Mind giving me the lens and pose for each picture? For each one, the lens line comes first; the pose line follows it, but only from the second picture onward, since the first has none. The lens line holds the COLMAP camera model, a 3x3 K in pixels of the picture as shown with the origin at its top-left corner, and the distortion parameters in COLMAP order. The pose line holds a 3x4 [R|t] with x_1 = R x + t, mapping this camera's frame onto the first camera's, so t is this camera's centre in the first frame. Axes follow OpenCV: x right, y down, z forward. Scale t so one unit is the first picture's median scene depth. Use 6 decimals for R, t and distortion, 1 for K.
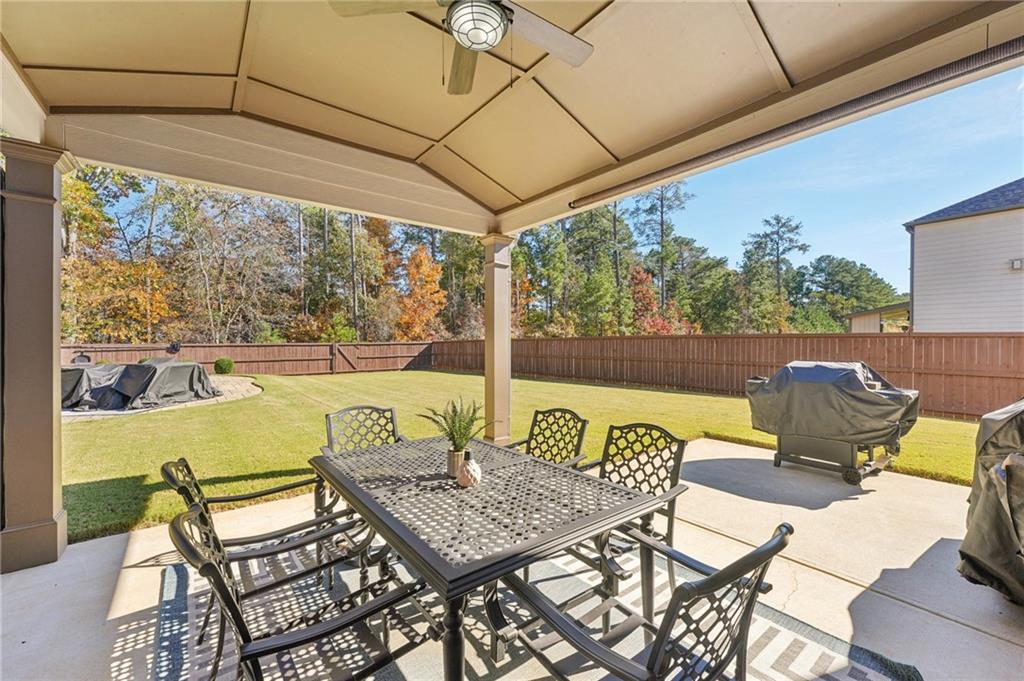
lens RADIAL K [[413.9, 0, 512.0], [0, 413.9, 340.5], [0, 0, 1]] dist [0.002447, 0.000232]
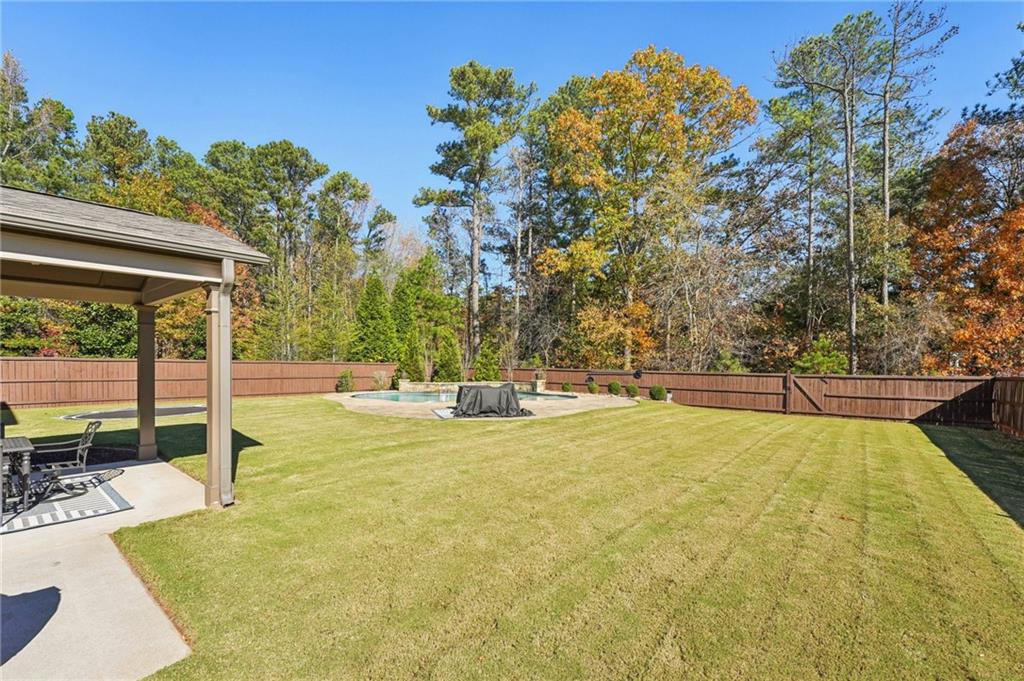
lens RADIAL K [[432.1, 0, 525.7], [0, 432.1, 360.6], [0, 0, 1]] dist [-0.000340, -0.000008]
pose [[0.246066, 0.004047, -0.969245, 0.298383], [-0.010738, 0.999941, 0.001449, -0.018794], [0.969194, 0.010051, 0.246095, 0.380649]]
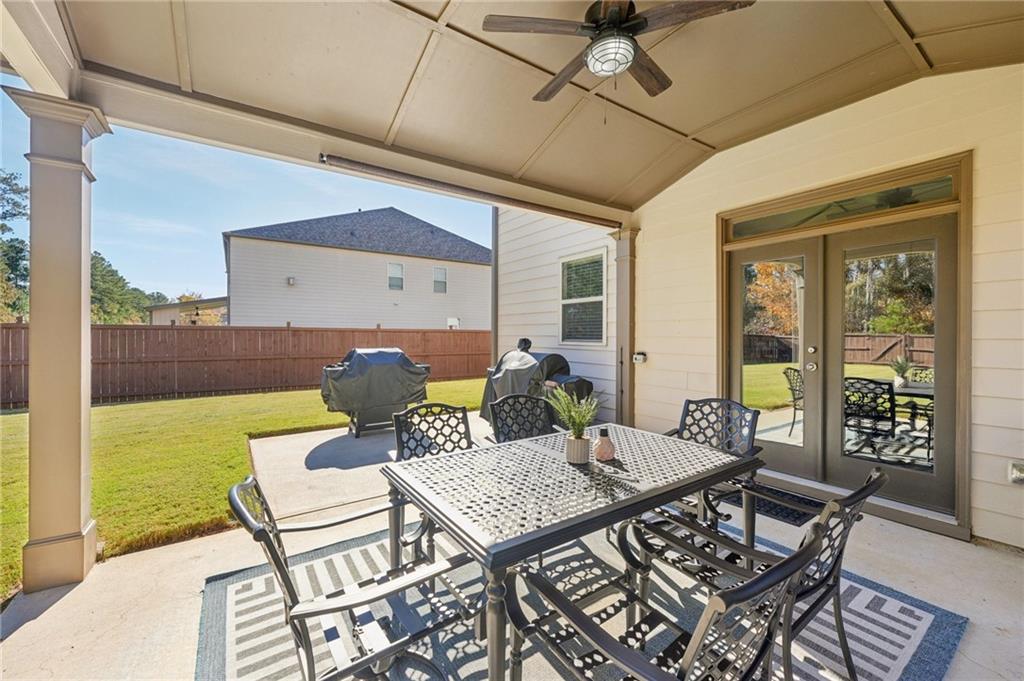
lens RADIAL K [[410.7, 0, 510.4], [0, 410.7, 336.6], [0, 0, 1]] dist [-0.000005, -0.000090]
pose [[0.063066, -0.001366, 0.998008, -0.116553], [-0.004326, 0.999989, 0.001642, 0.003156], [-0.998000, -0.004420, 0.063060, 0.108137]]
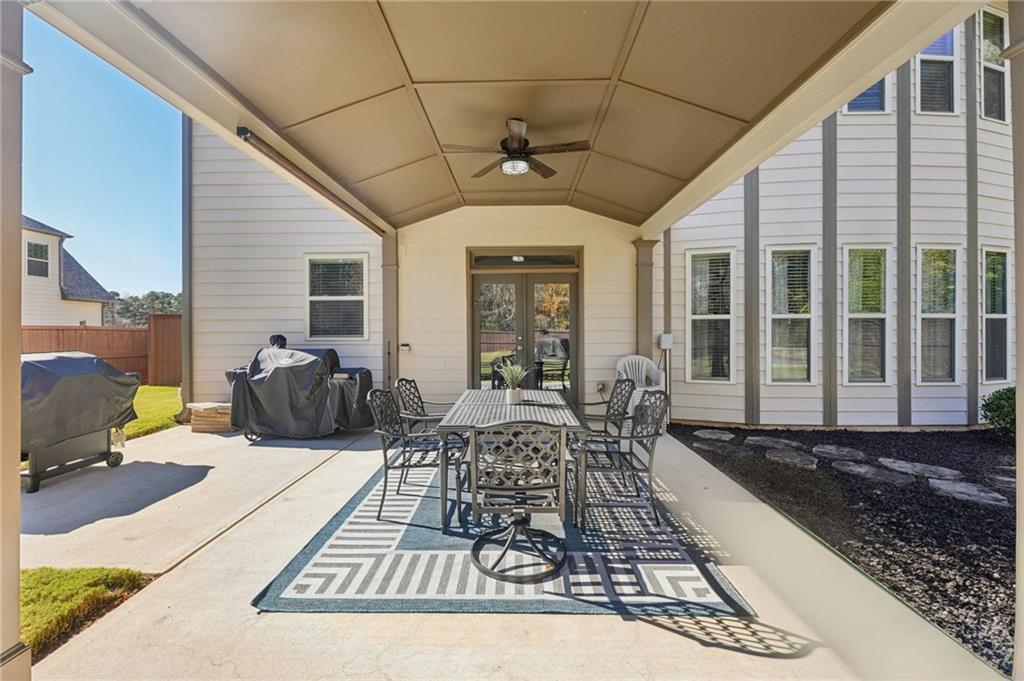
lens RADIAL K [[422.1, 0, 510.4], [0, 422.1, 334.9], [0, 0, 1]] dist [0.000342, -0.000178]
pose [[-0.779151, -0.001010, 0.626835, -0.124791], [0.006022, 0.999940, 0.009097, 0.003398], [-0.626807, 0.010862, -0.779099, 0.249056]]
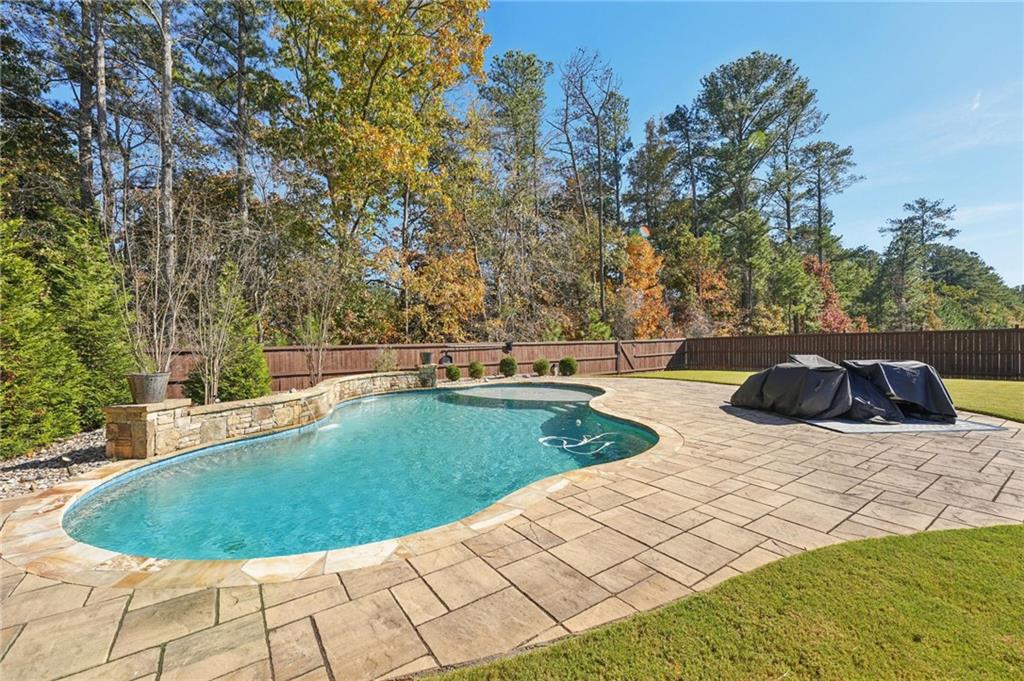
lens RADIAL K [[413.9, 0, 512.0], [0, 413.9, 340.5], [0, 0, 1]] dist [0.002447, 0.000232]
pose [[0.998004, -0.011131, -0.062166, -0.743787], [0.011263, 0.999935, 0.001763, 0.001809], [0.062143, -0.002460, 0.998064, 0.083119]]
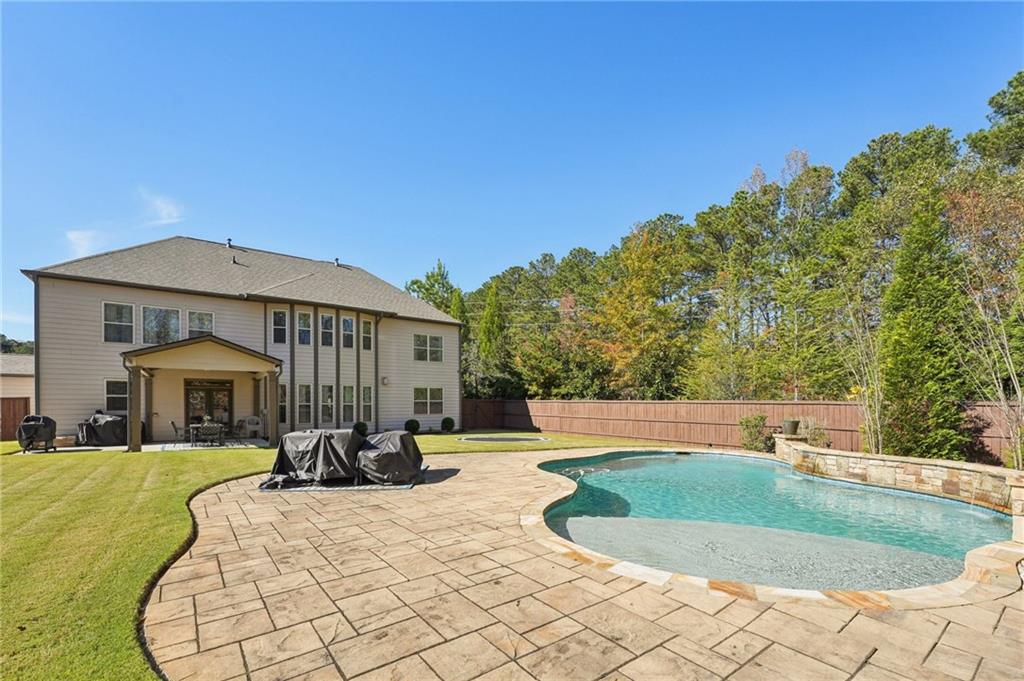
lens RADIAL K [[437.8, 0, 517.8], [0, 437.8, 405.6], [0, 0, 1]] dist [0.000185, -0.000123]
pose [[-0.999819, 0.004183, 0.018566, -0.640968], [0.004203, 0.999991, 0.001021, -0.000575], [-0.018562, 0.001099, -0.999827, 0.959569]]
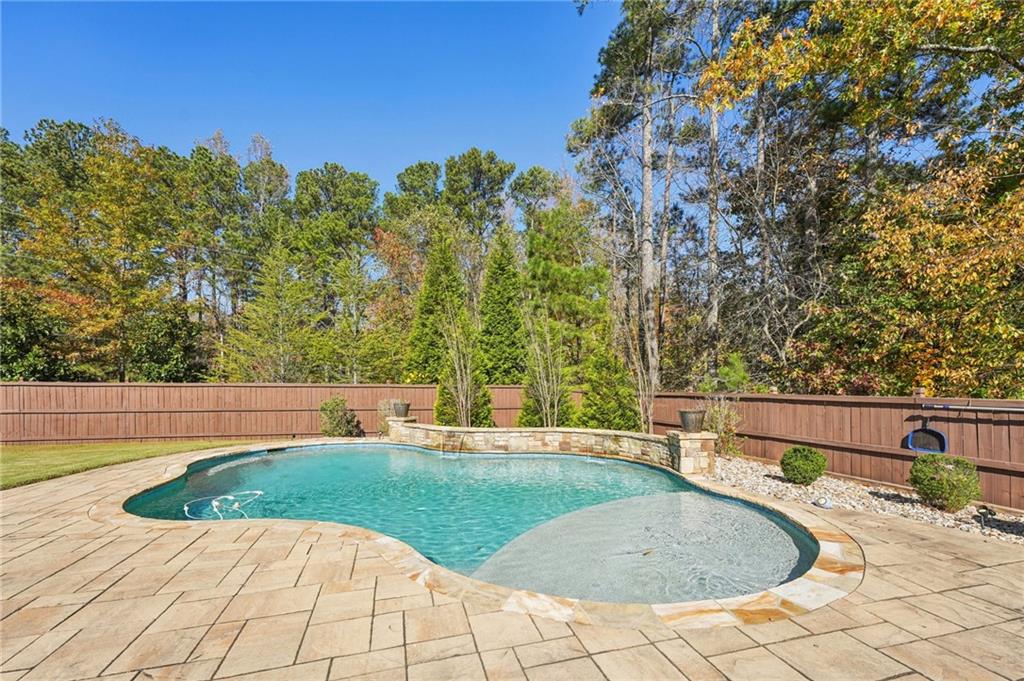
lens RADIAL K [[431.4, 0, 506.1], [0, 431.4, 372.8], [0, 0, 1]] dist [0.003019, 0.000207]
pose [[-0.392411, -0.021138, -0.919547, -0.494120], [0.005916, 0.999657, -0.025504, -0.005076], [0.919771, -0.015448, -0.392151, 0.728650]]
